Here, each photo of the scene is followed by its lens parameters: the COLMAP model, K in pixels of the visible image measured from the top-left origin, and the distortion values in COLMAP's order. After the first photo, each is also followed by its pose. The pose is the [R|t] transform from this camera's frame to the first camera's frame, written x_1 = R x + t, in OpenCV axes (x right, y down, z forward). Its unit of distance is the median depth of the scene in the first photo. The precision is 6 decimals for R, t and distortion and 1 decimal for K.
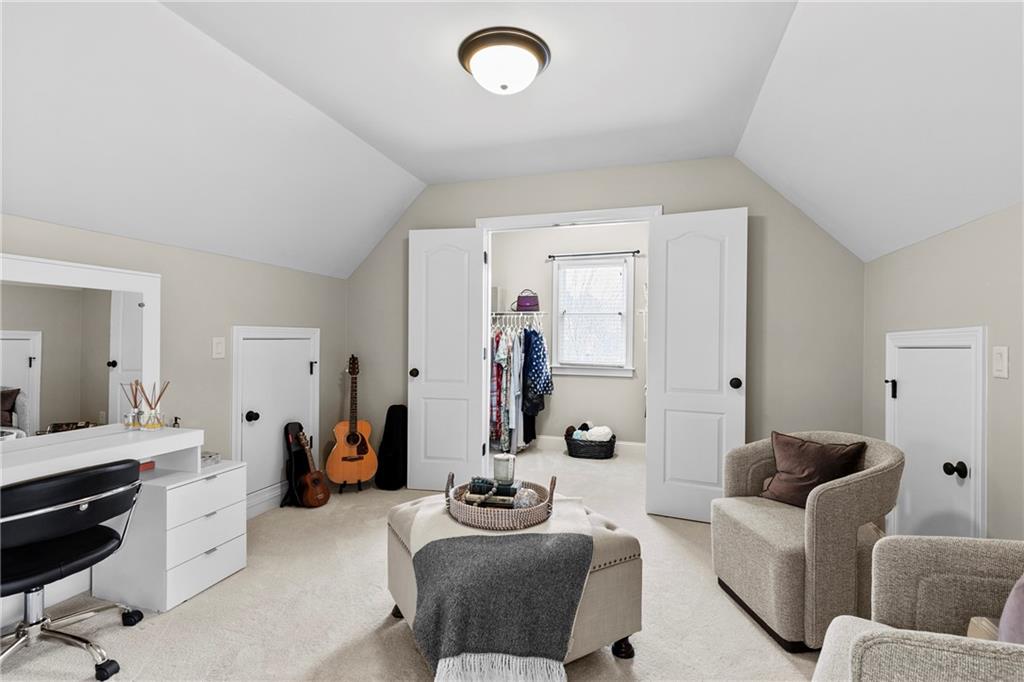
lens RADIAL K [[464.5, 0, 511.8], [0, 464.5, 341.7], [0, 0, 1]] dist [0.003025, 0.000033]
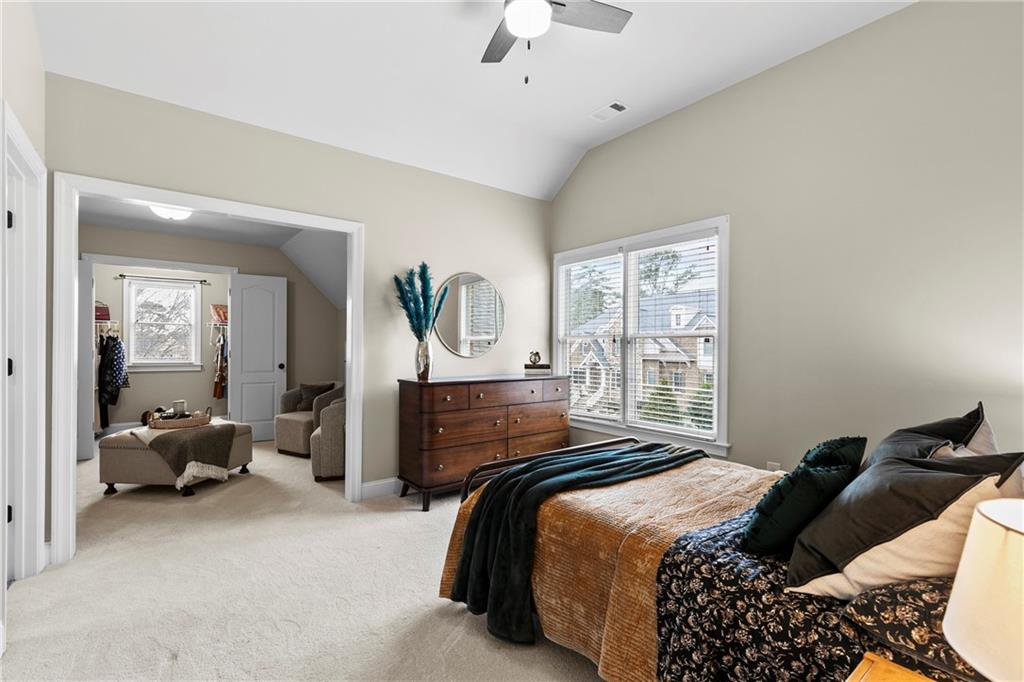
lens RADIAL K [[464.5, 0, 511.4], [0, 464.5, 344.9], [0, 0, 1]] dist [0.003025, 0.000033]
pose [[0.576092, -0.002349, 0.817382, -0.358948], [0.001283, 0.999997, 0.001970, -0.002760], [-0.817384, -0.000086, 0.576093, -0.590565]]
